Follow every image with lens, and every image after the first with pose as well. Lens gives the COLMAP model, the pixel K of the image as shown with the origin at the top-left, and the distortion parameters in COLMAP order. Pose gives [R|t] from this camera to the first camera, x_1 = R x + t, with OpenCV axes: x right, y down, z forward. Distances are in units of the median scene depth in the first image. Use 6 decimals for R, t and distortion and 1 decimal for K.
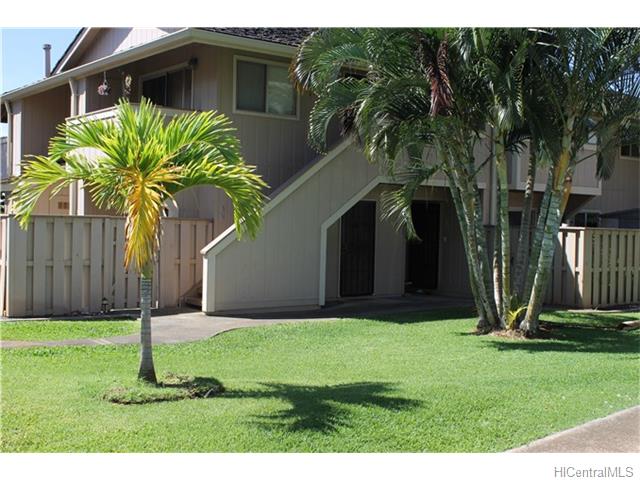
lens RADIAL K [[796.4, 0, 320.0], [0, 796.4, 240.0], [0, 0, 1]] dist [-0.071196, 0.003443]
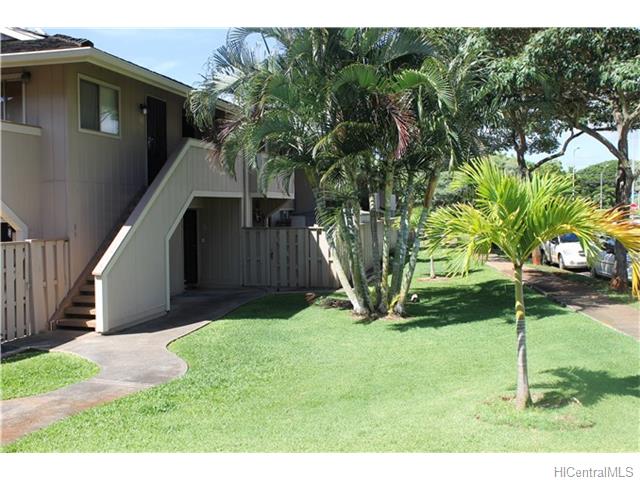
lens RADIAL K [[652.8, 0, 320.0], [0, 652.8, 240.0], [0, 0, 1]] dist [-0.091267, 0.024829]
pose [[0.777737, -0.059650, 0.625754, -0.401328], [0.041565, 0.998189, 0.043492, -0.046477], [-0.627214, -0.007816, 0.778807, 0.177138]]
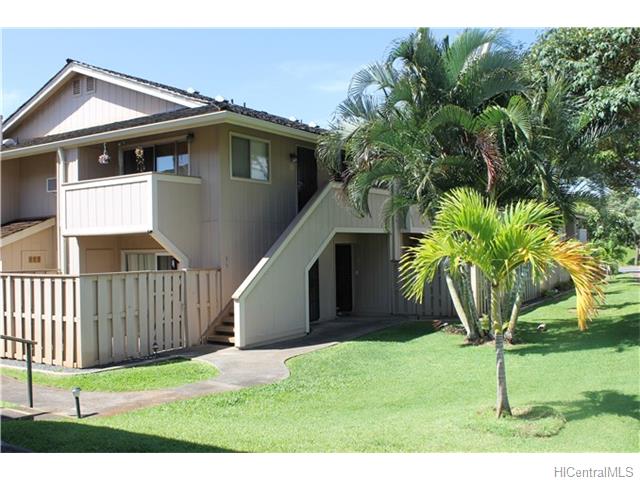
lens RADIAL K [[625.1, 0, 320.0], [0, 625.1, 240.0], [0, 0, 1]] dist [-0.149969, 0.147219]
pose [[0.940003, -0.037273, 0.339123, -0.314900], [0.050621, 0.998249, -0.030599, -0.032689], [-0.337389, 0.045930, 0.940244, 0.069486]]
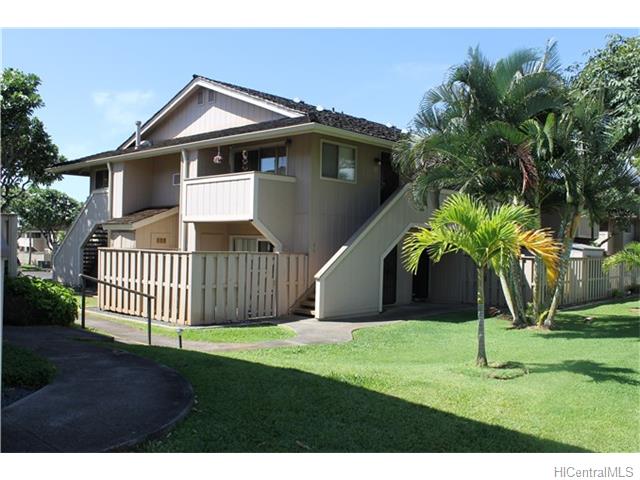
lens RADIAL K [[595.0, 0, 320.0], [0, 595.0, 240.0], [0, 0, 1]] dist [-0.142447, 0.005235]
pose [[0.986825, 0.000851, 0.161789, -0.291545], [0.003786, 0.999591, -0.028350, -0.019557], [-0.161747, 0.028590, 0.986418, -0.059391]]
